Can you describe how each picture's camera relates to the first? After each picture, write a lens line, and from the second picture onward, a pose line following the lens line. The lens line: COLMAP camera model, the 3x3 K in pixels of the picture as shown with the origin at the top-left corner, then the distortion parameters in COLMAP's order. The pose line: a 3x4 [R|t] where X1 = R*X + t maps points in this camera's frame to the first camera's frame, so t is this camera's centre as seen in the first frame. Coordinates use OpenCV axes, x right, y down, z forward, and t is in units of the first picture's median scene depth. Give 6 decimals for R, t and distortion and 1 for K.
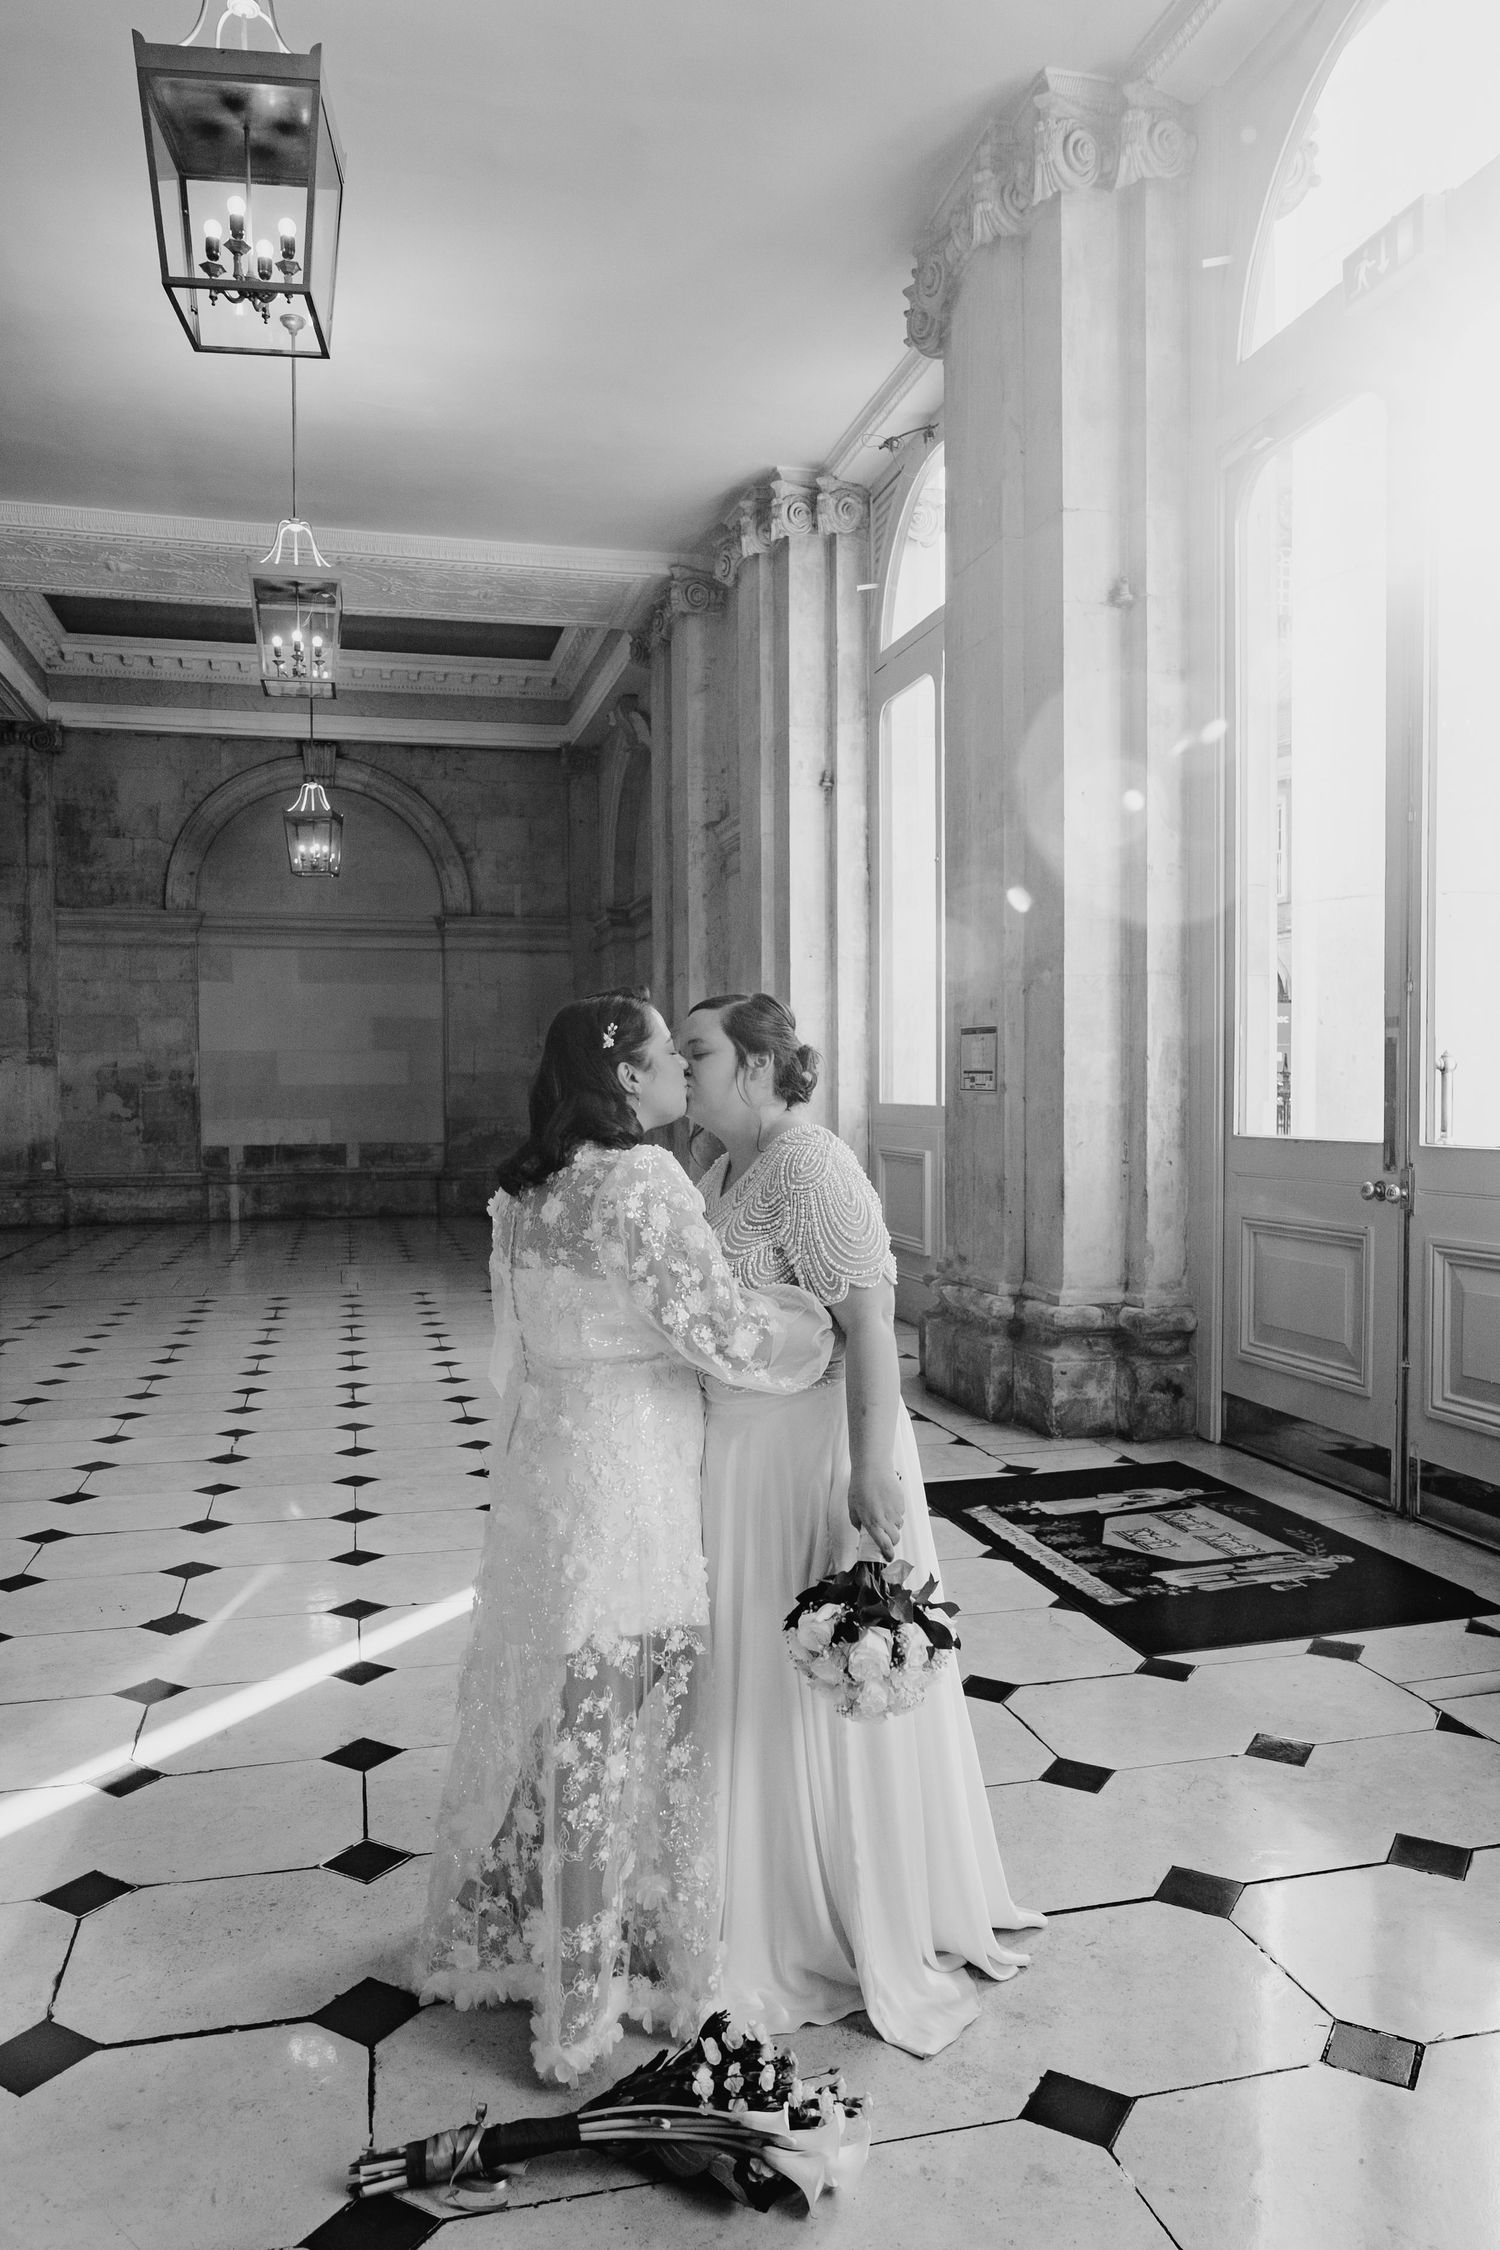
lens RADIAL K [[1571.2, 0, 758.0], [0, 1571.2, 1126.0], [0, 0, 1]] dist [-0.004074, 0.004355]
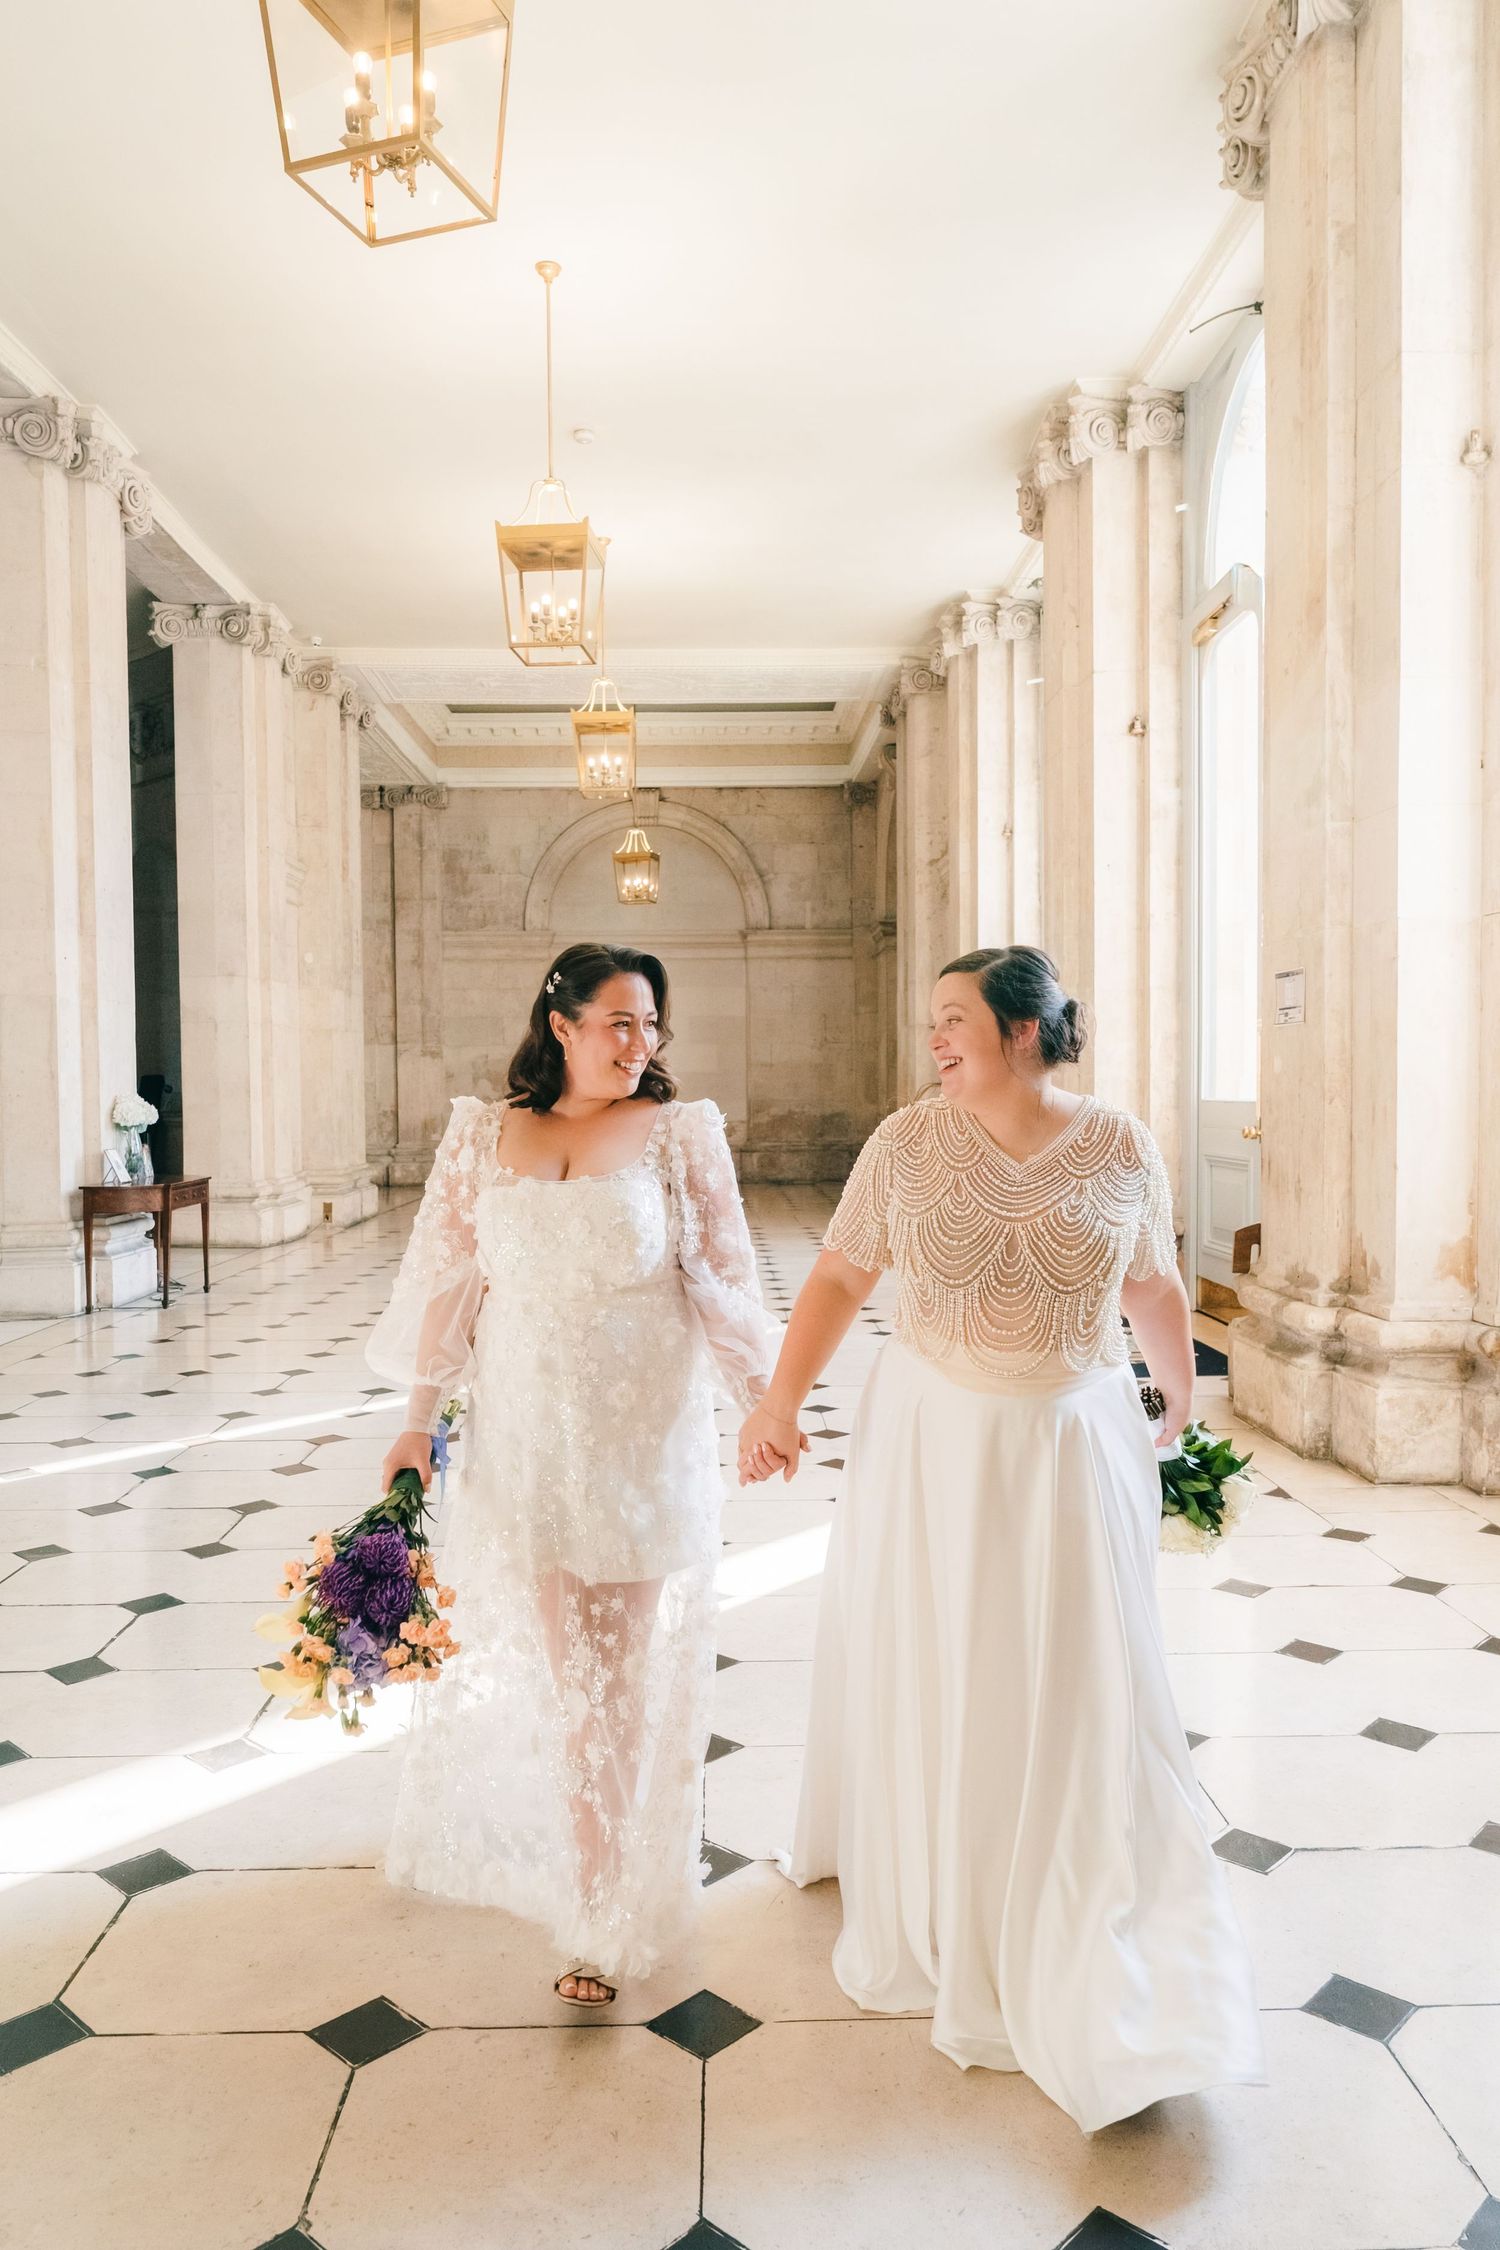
lens RADIAL K [[1571.2, 0, 744.7], [0, 1571.2, 1119.1], [0, 0, 1]] dist [-0.004074, 0.004355]
pose [[0.974581, 0.003899, -0.224001, 0.070785], [-0.003559, 0.999992, 0.001921, 0.007642], [0.224007, -0.001075, 0.974587, -0.171170]]
